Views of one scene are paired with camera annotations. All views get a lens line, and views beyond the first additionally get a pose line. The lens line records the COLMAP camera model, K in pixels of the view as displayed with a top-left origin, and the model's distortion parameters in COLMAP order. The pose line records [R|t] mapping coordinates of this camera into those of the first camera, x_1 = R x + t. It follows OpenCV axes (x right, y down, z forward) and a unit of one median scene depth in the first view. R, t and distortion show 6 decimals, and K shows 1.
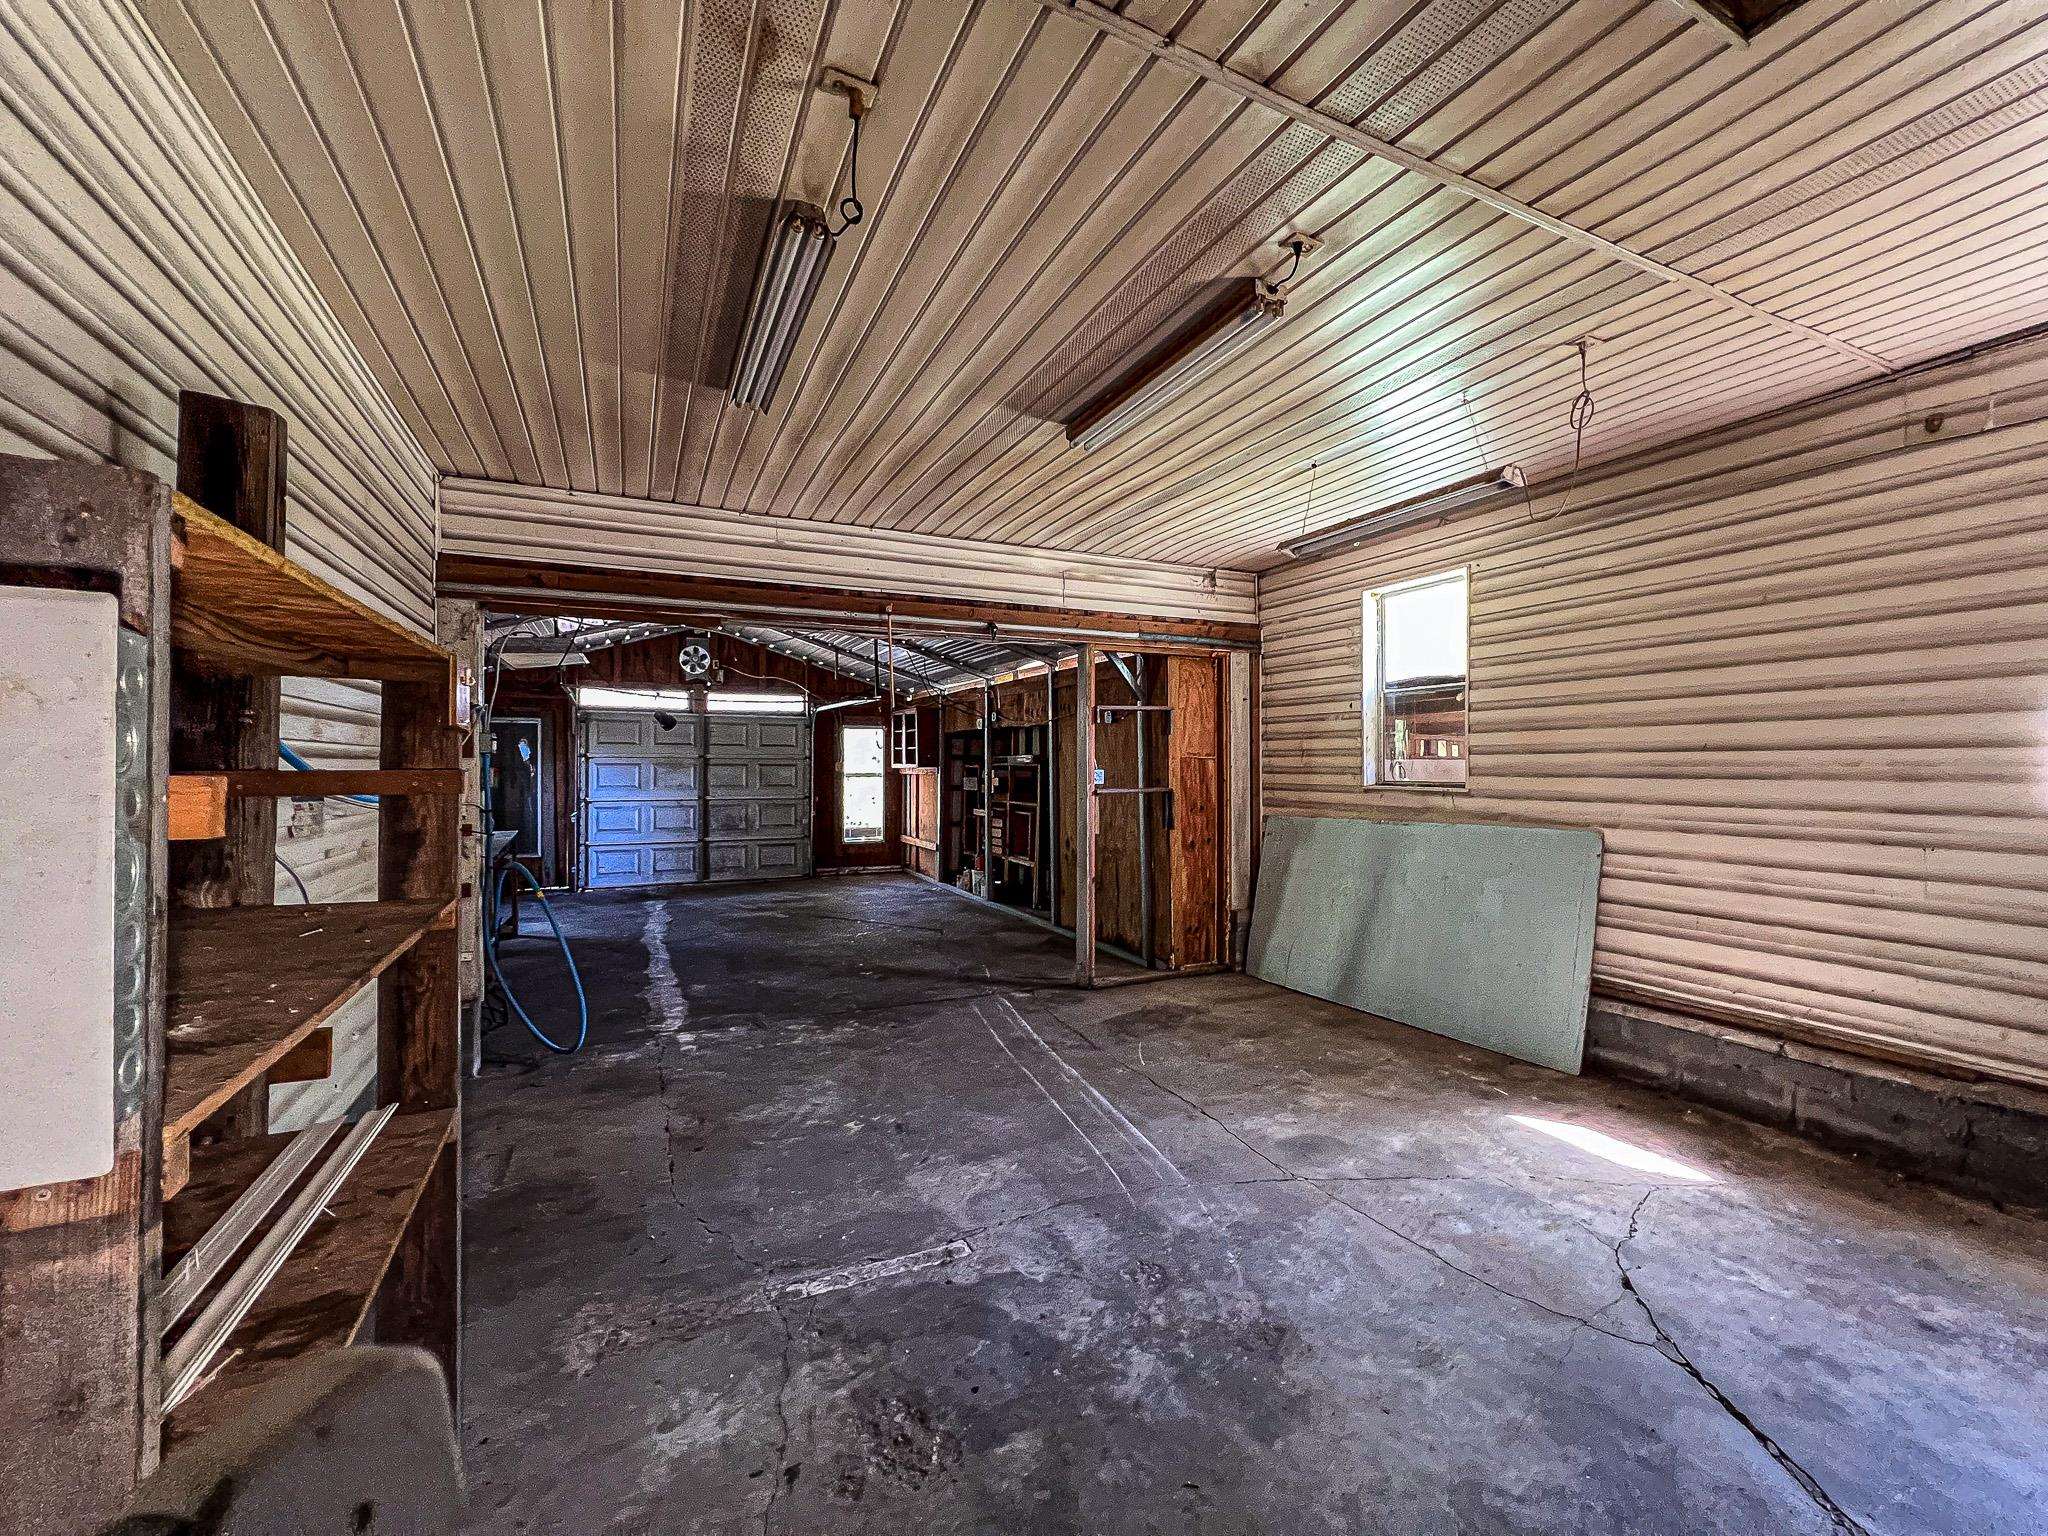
lens RADIAL K [[820.7, 0, 1017.6], [0, 820.7, 764.3], [0, 0, 1]] dist [-0.002712, 0.000665]
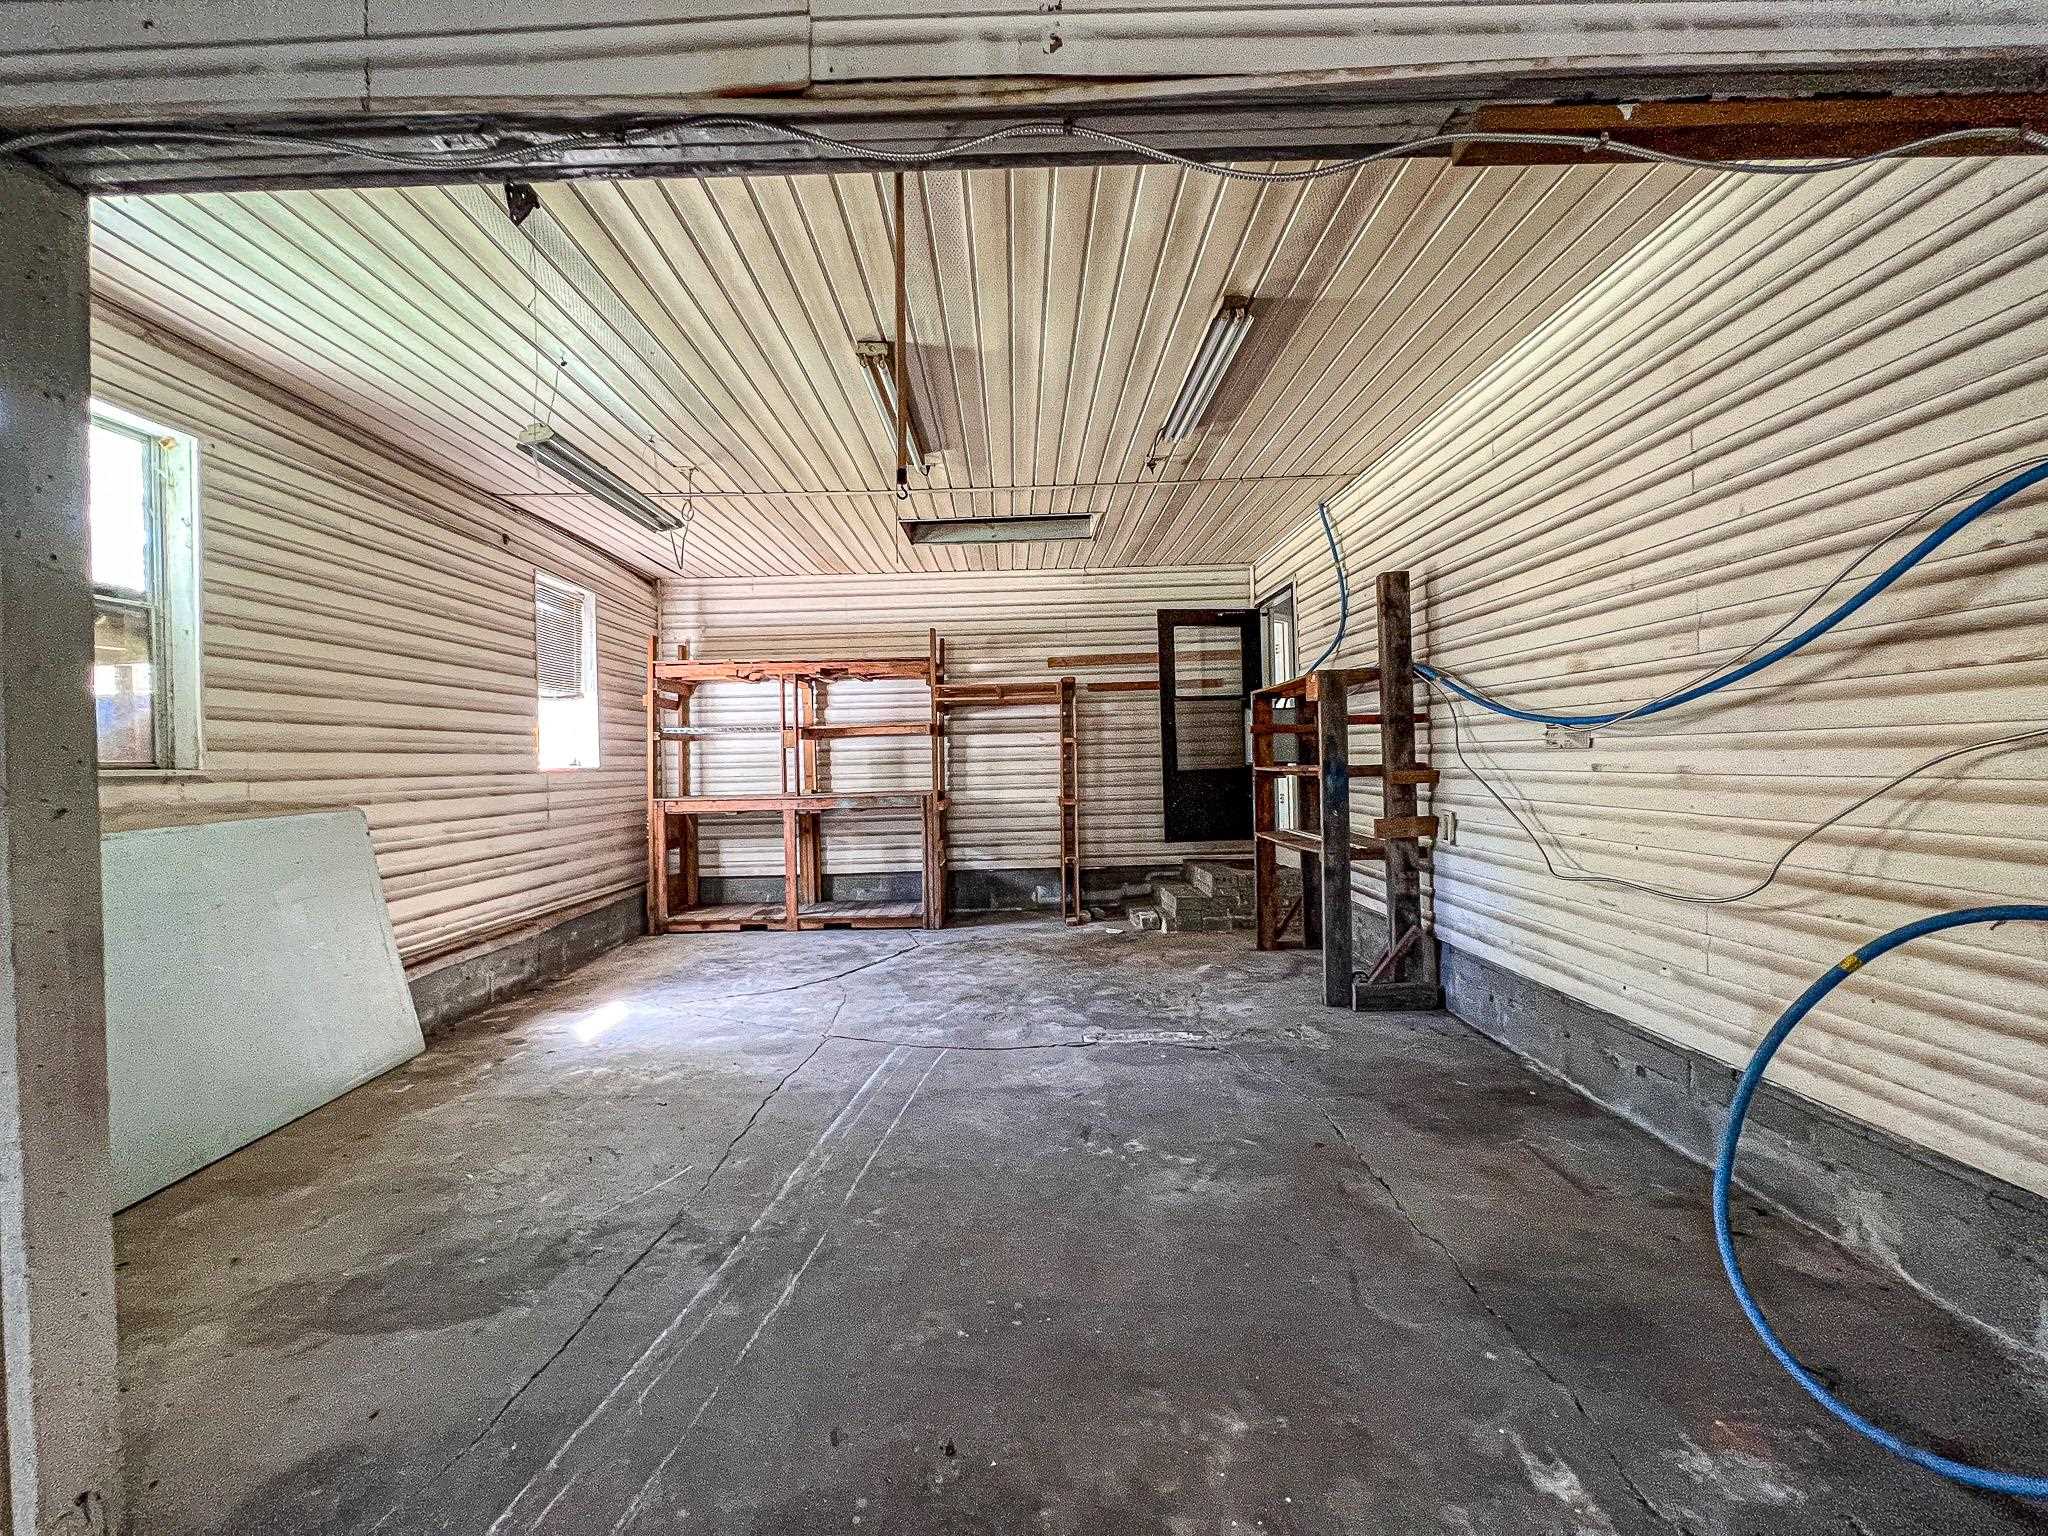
lens RADIAL K [[820.7, 0, 1017.6], [0, 820.7, 764.3], [0, 0, 1]] dist [-0.002712, 0.000665]
pose [[-0.902613, 0.025779, 0.429681, -0.375050], [0.029772, 0.999553, 0.002572, 0.048342], [-0.429423, 0.015114, -0.902977, 1.475775]]
